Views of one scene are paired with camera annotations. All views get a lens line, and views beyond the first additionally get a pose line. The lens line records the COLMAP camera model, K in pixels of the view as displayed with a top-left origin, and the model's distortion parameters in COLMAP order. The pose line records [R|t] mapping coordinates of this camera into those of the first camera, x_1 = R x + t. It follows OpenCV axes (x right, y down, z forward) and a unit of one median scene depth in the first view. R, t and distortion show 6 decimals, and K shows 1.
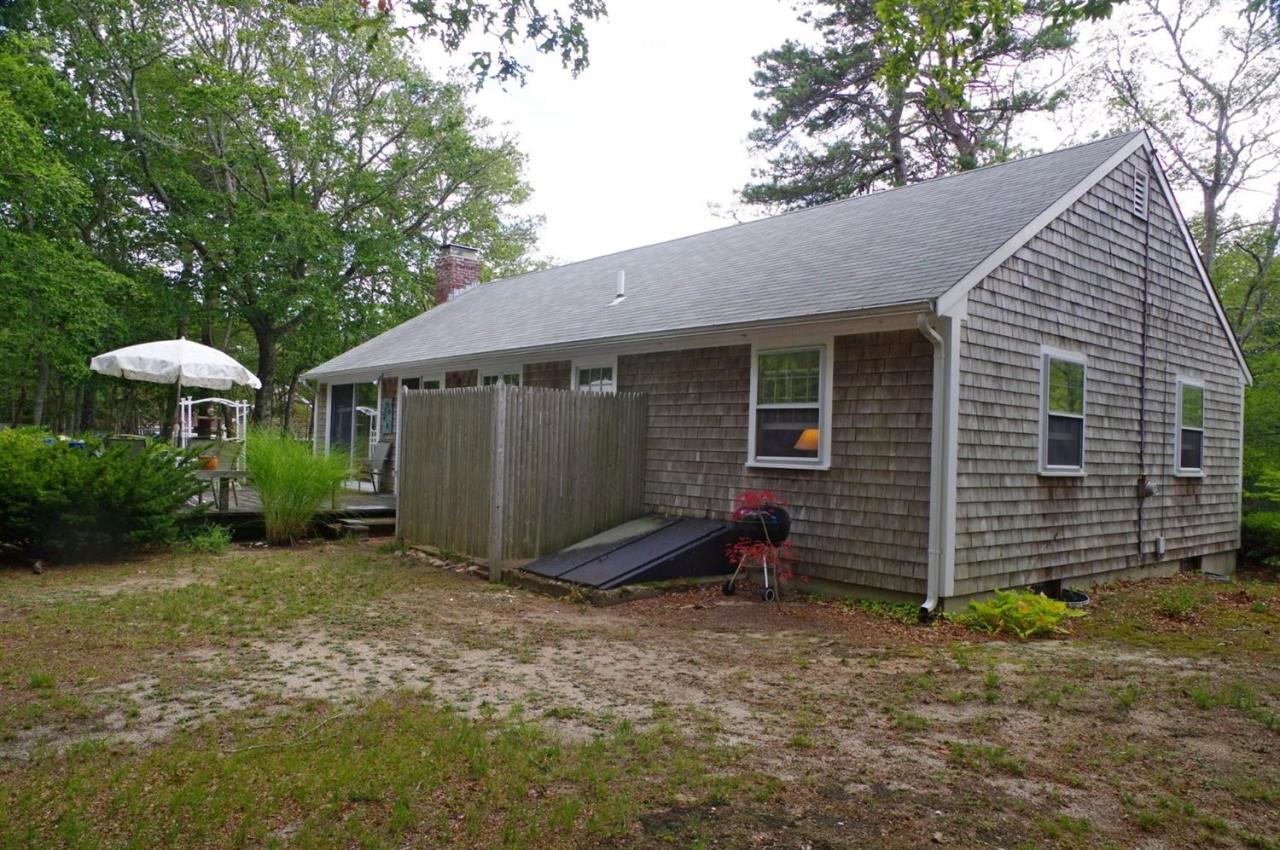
lens RADIAL K [[880.9, 0, 645.9], [0, 880.9, 433.4], [0, 0, 1]] dist [-0.048298, 0.069412]
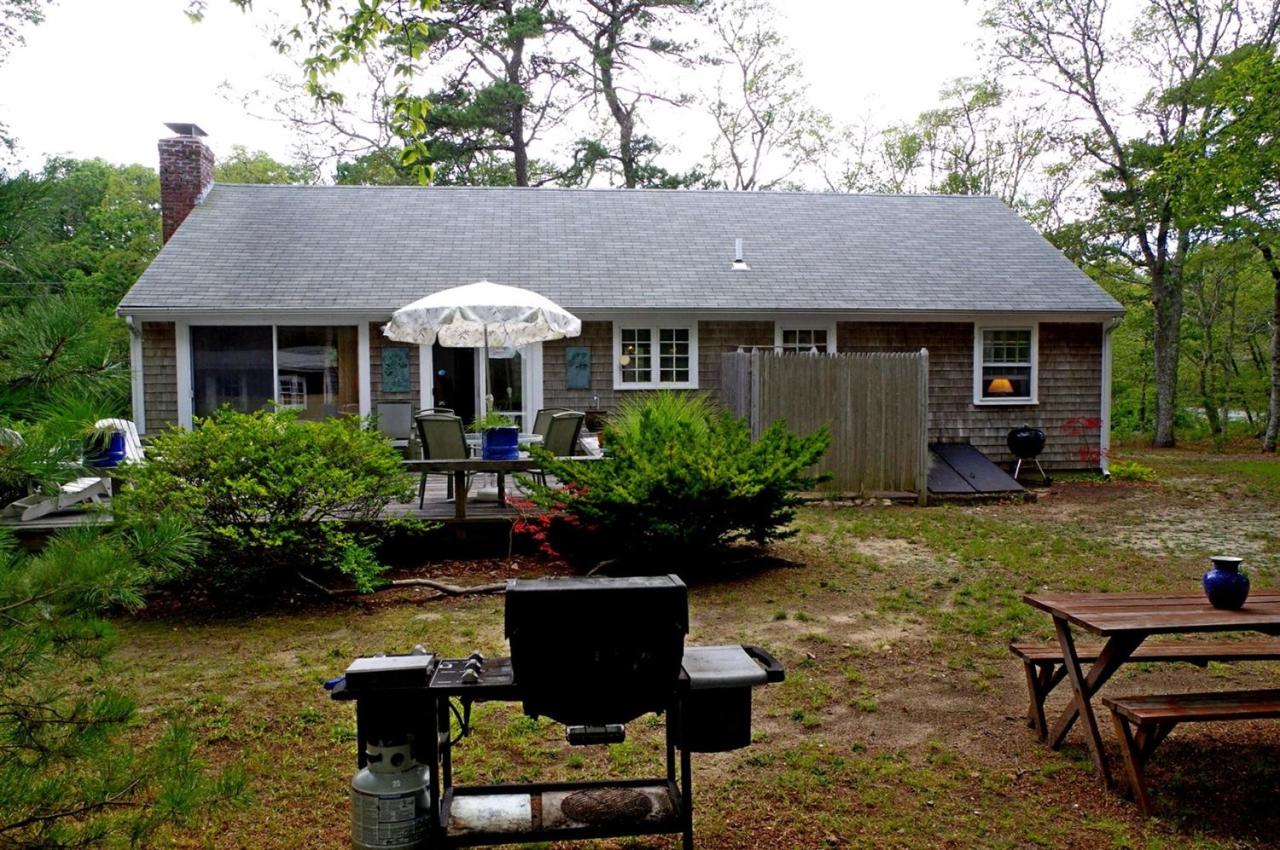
lens RADIAL K [[880.9, 0, 645.9], [0, 880.9, 433.4], [0, 0, 1]] dist [-0.048298, 0.069412]
pose [[0.570812, -0.088102, 0.816341, -1.449094], [0.012774, 0.995059, 0.098457, -0.069424], [-0.820981, -0.045772, 0.569117, 0.617616]]
